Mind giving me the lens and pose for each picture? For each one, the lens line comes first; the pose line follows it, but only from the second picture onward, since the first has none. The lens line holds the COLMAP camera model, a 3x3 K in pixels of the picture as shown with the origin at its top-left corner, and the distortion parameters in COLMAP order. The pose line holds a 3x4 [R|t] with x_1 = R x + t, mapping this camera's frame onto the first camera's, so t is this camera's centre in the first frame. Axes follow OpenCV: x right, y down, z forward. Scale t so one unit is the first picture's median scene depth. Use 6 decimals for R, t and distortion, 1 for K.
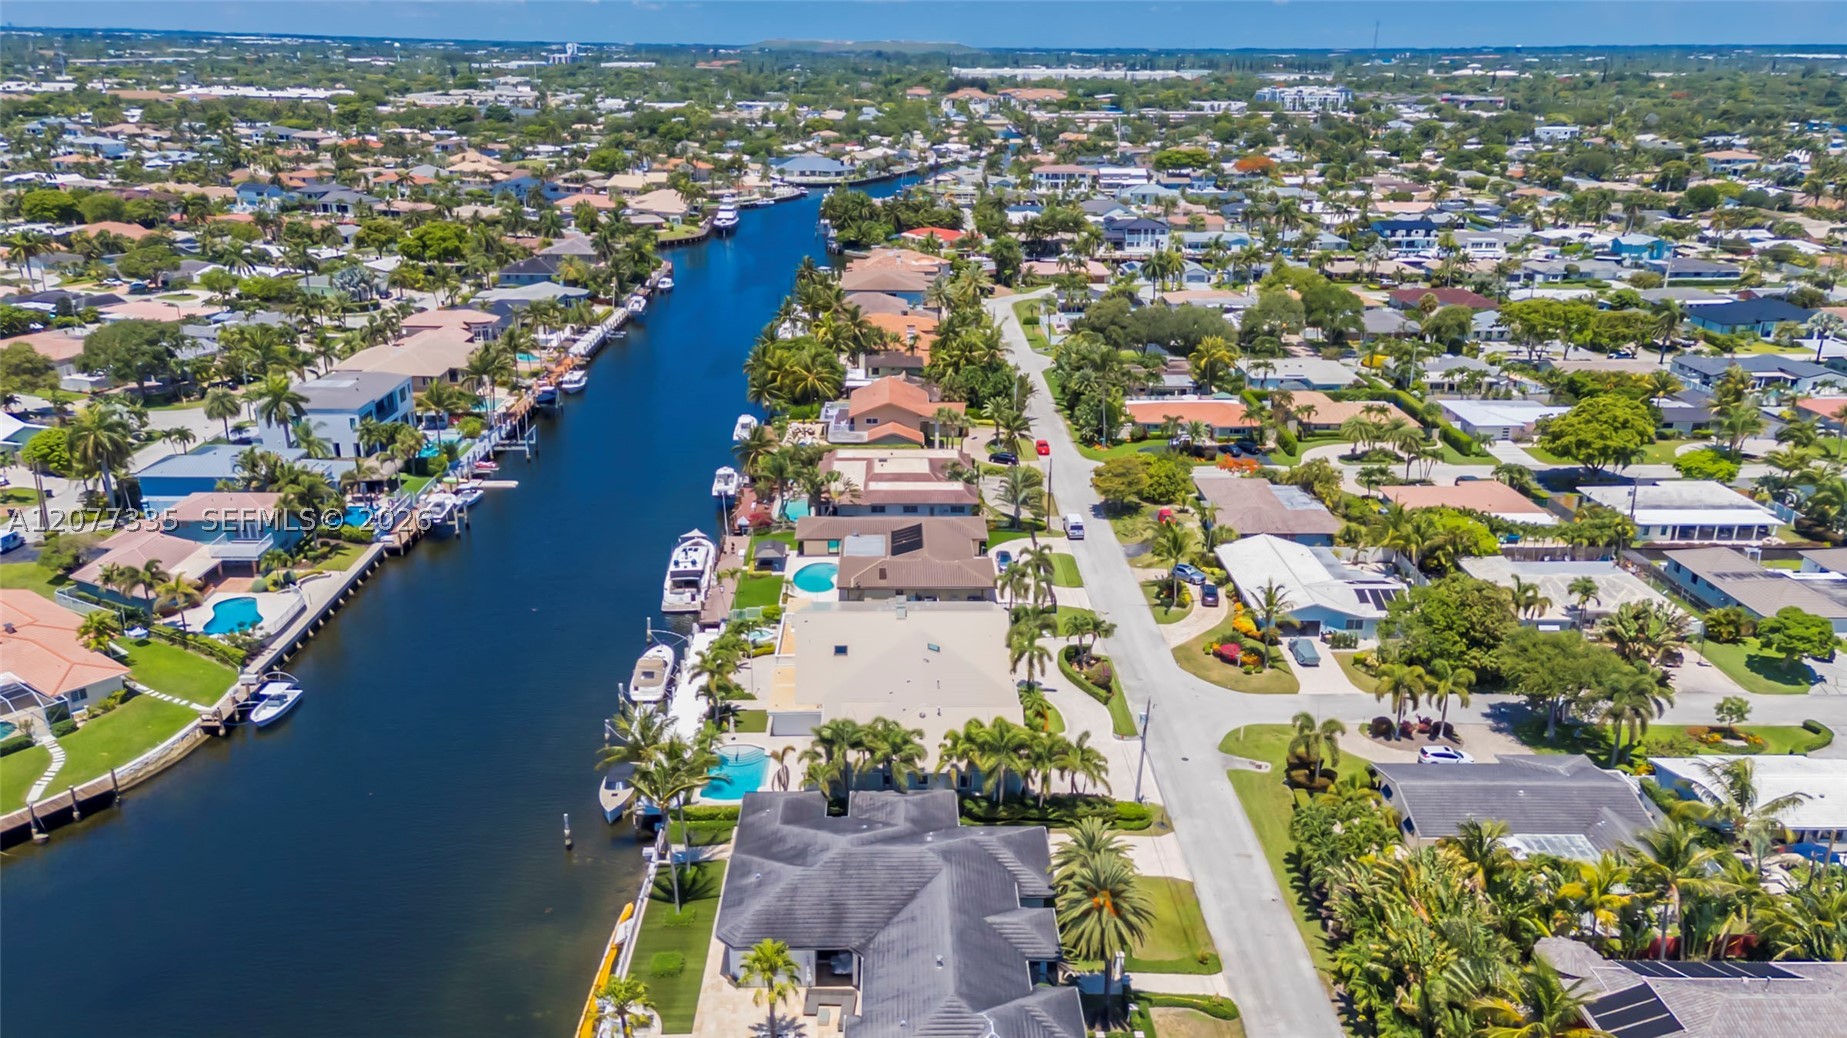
lens RADIAL K [[1367.0, 0, 923.5], [0, 1367.0, 519.0], [0, 0, 1]] dist [0.066306, -0.004550]
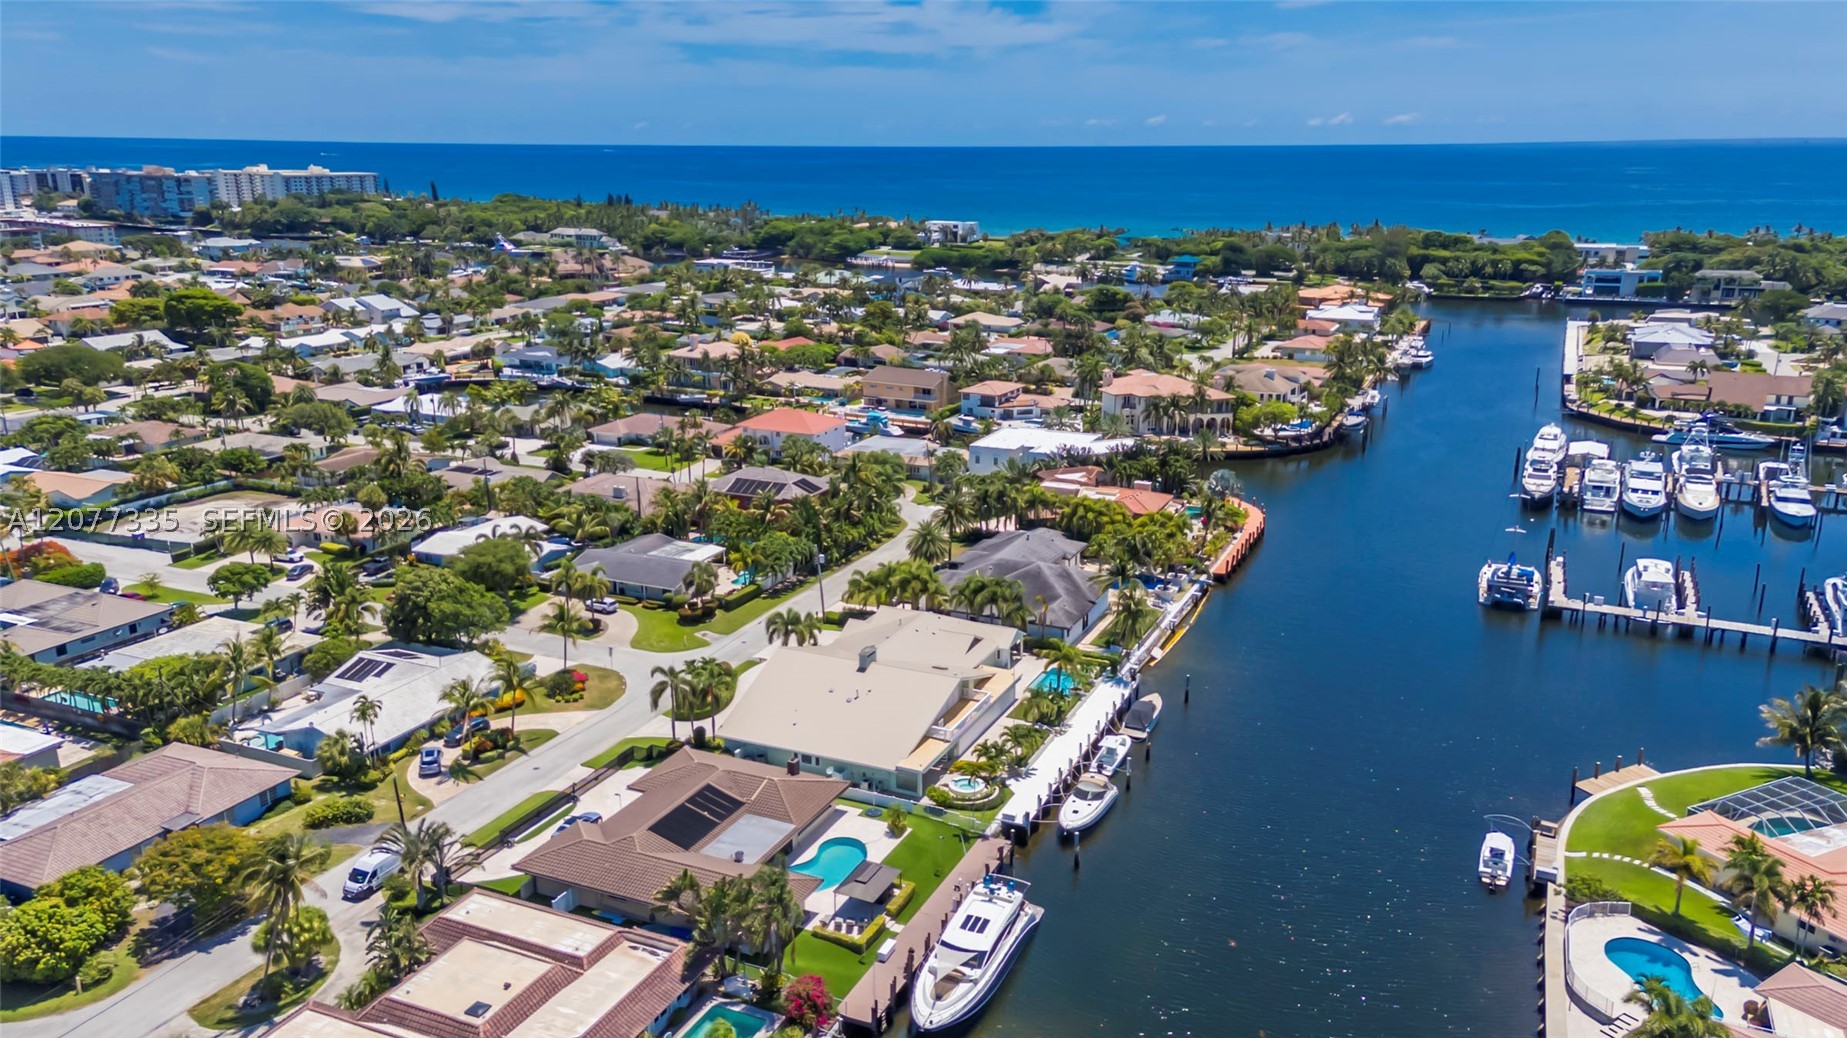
lens RADIAL K [[1367.0, 0, 923.5], [0, 1367.0, 519.0], [0, 0, 1]] dist [0.066306, -0.004550]
pose [[-0.897809, -0.120642, 0.423537, -0.344363], [0.138744, 0.835279, 0.532033, -0.400656], [-0.417957, 0.536427, -0.733183, 1.183833]]
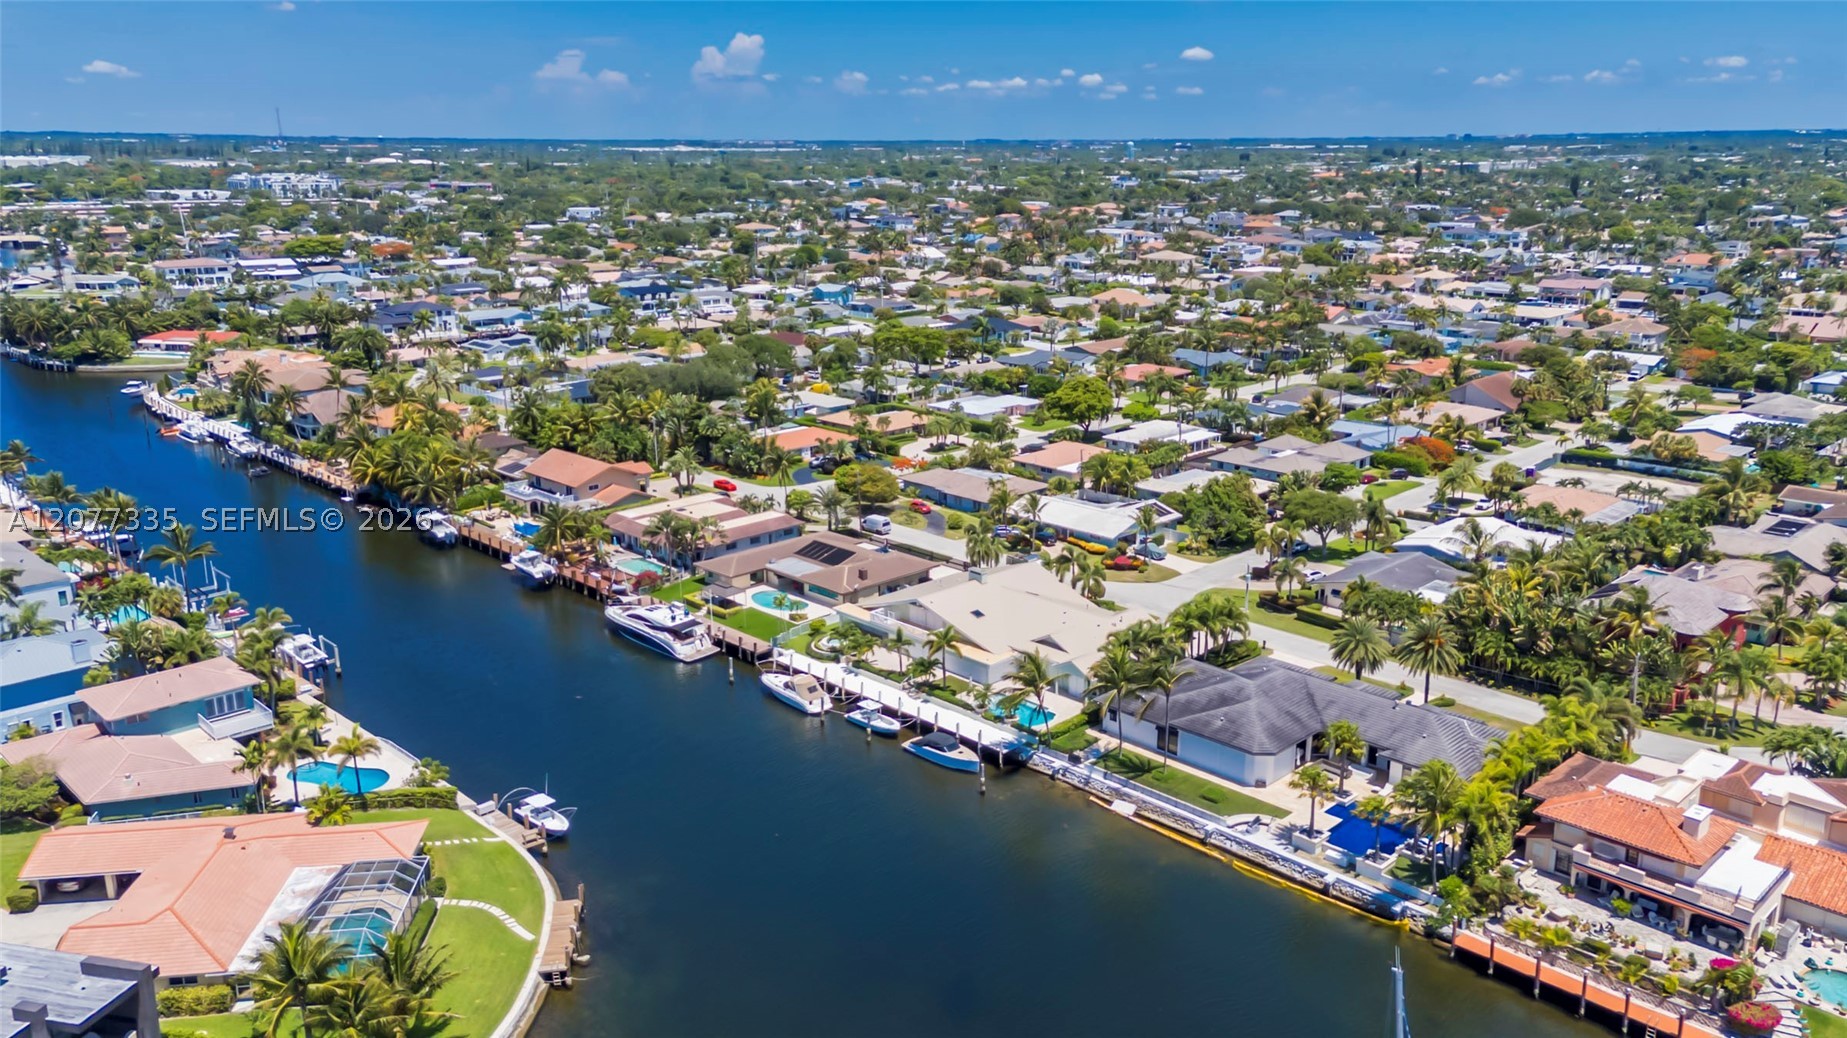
lens RADIAL K [[1367.0, 0, 923.5], [0, 1367.0, 519.0], [0, 0, 1]] dist [0.066306, -0.004550]
pose [[0.729612, -0.191322, 0.656553, -0.605601], [0.229073, 0.972978, 0.028966, -0.023674], [-0.644354, 0.129265, 0.753723, 0.063040]]
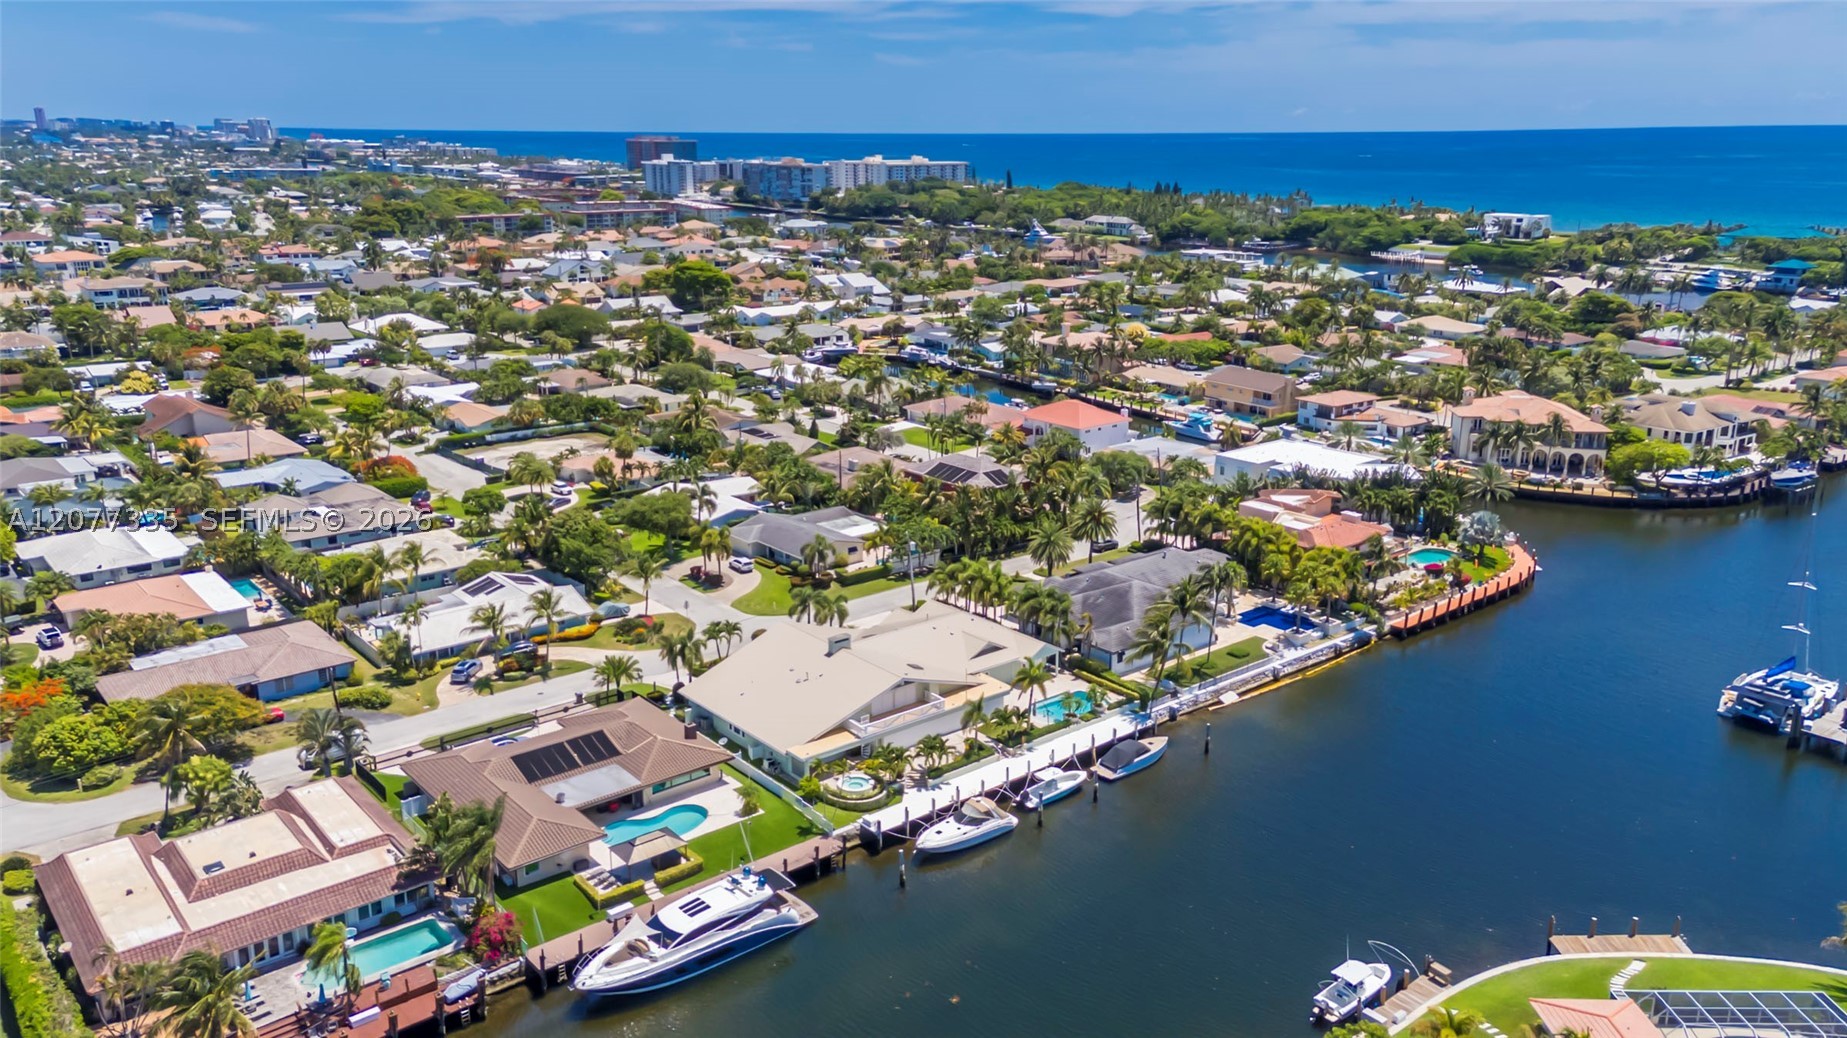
lens RADIAL K [[1373.6, 0, 894.2], [0, 1373.6, 513.9], [0, 0, 1]] dist [0.070079, 0.000795]
pose [[-0.611982, -0.215426, 0.760967, -0.579896], [0.253822, 0.857787, 0.446963, -0.336592], [-0.749035, 0.466683, -0.470270, 0.993578]]
